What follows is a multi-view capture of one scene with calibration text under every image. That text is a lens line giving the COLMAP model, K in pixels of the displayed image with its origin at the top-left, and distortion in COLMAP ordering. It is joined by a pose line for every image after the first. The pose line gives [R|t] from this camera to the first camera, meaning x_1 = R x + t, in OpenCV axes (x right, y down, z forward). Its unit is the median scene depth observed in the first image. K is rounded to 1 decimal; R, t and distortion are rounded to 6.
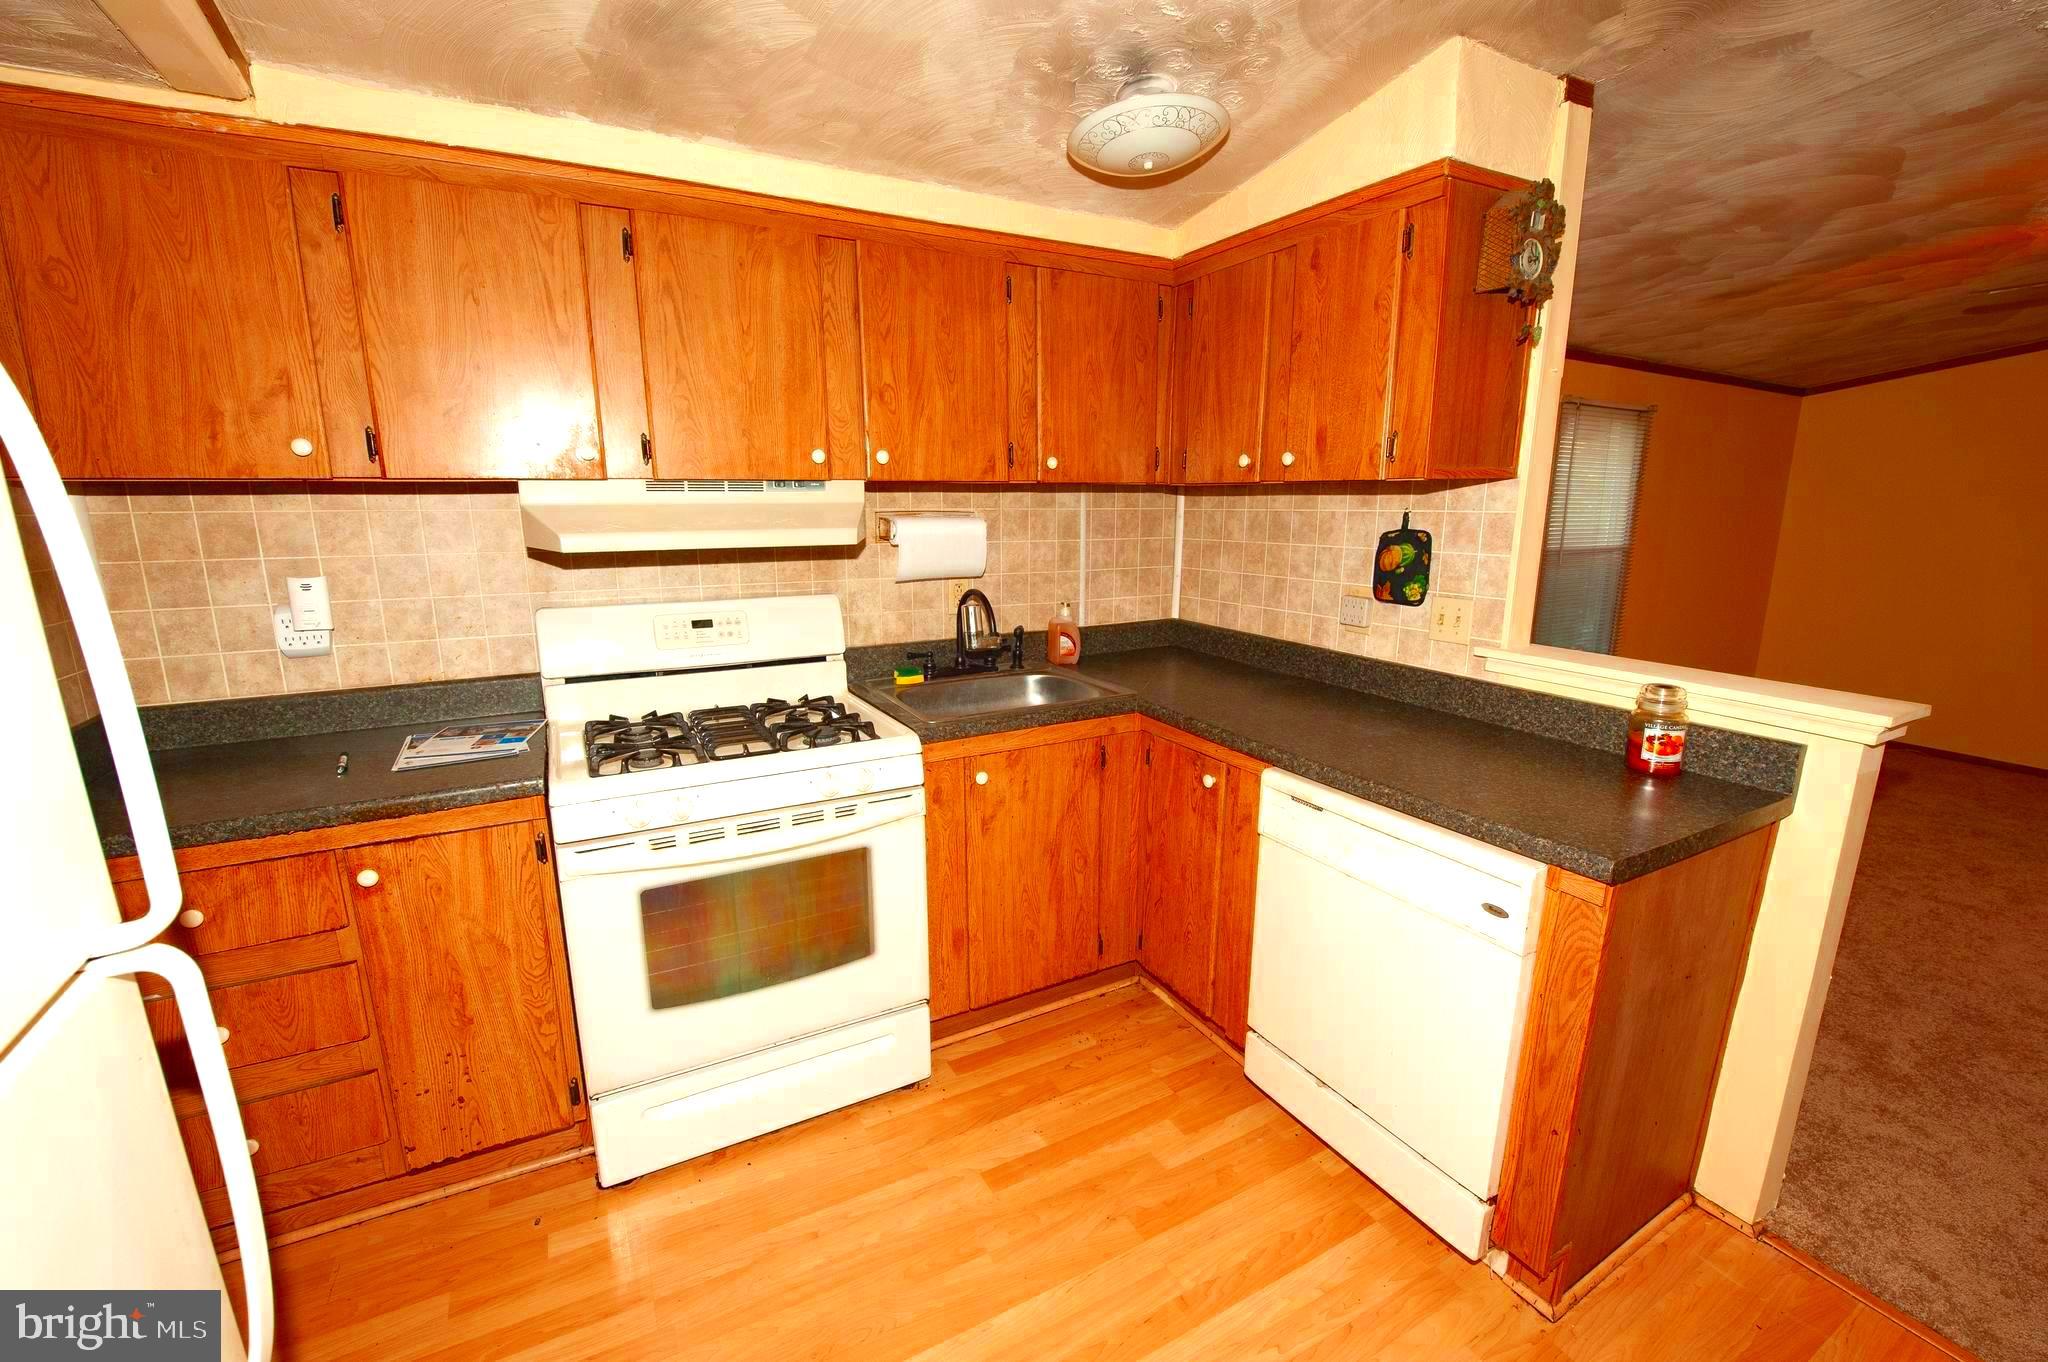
lens RADIAL K [[859.2, 0, 1024.0], [0, 859.2, 681.0], [0, 0, 1]] dist [-0.001856, -0.000107]
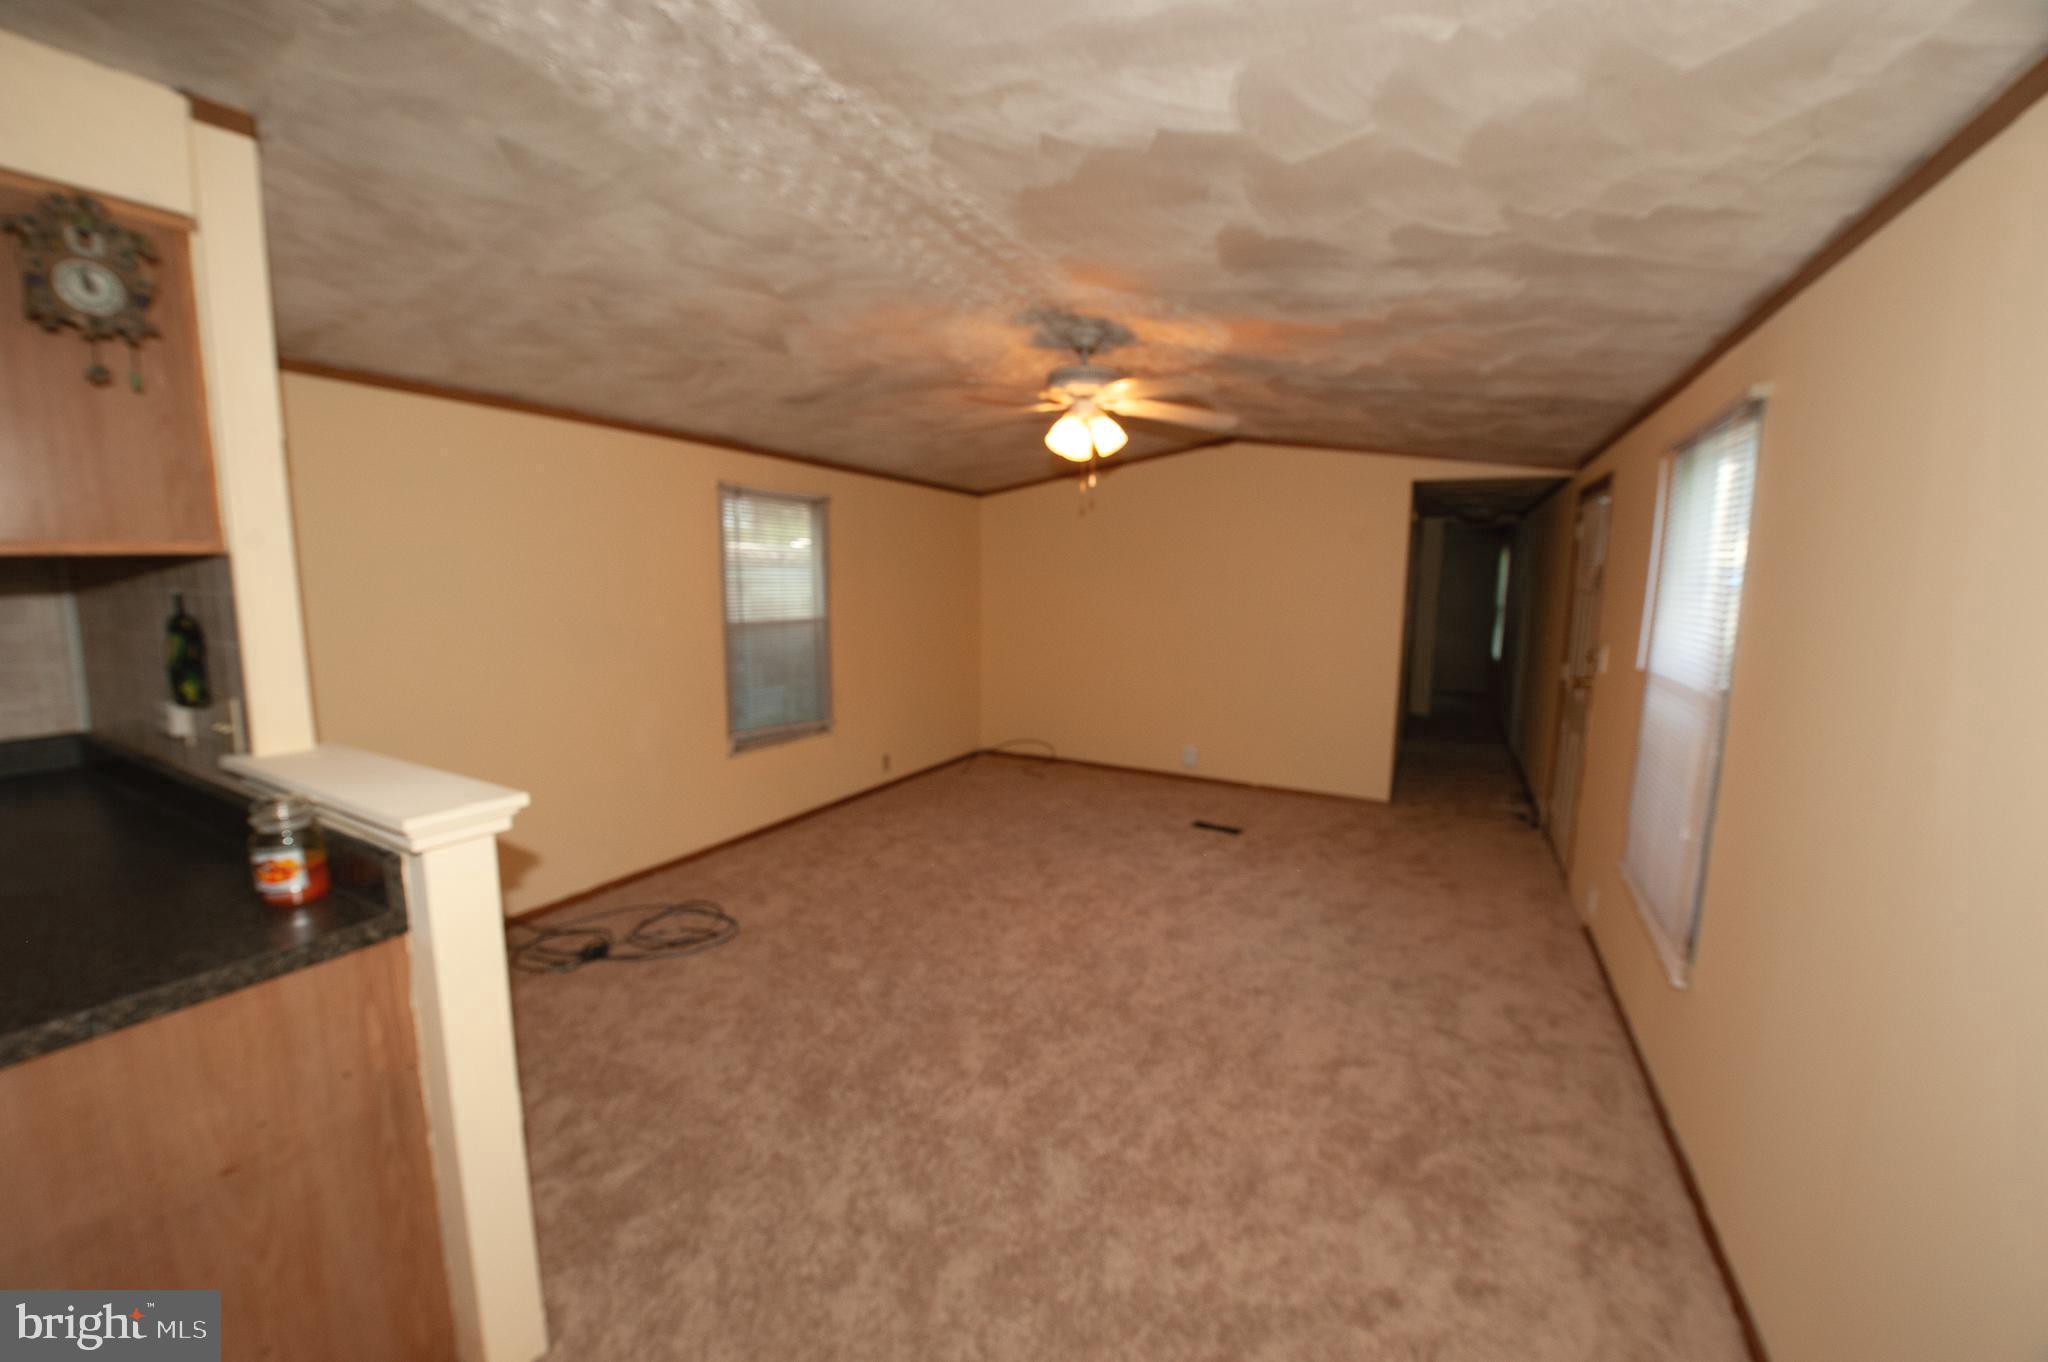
lens RADIAL K [[776.0, 0, 1024.0], [0, 776.0, 681.0], [0, 0, 1]] dist [-0.000915, -0.016588]
pose [[0.849603, -0.064721, 0.523436, 0.499944], [0.104300, 0.993460, -0.046455, 0.000771], [-0.517006, 0.094062, 0.850798, -0.003401]]
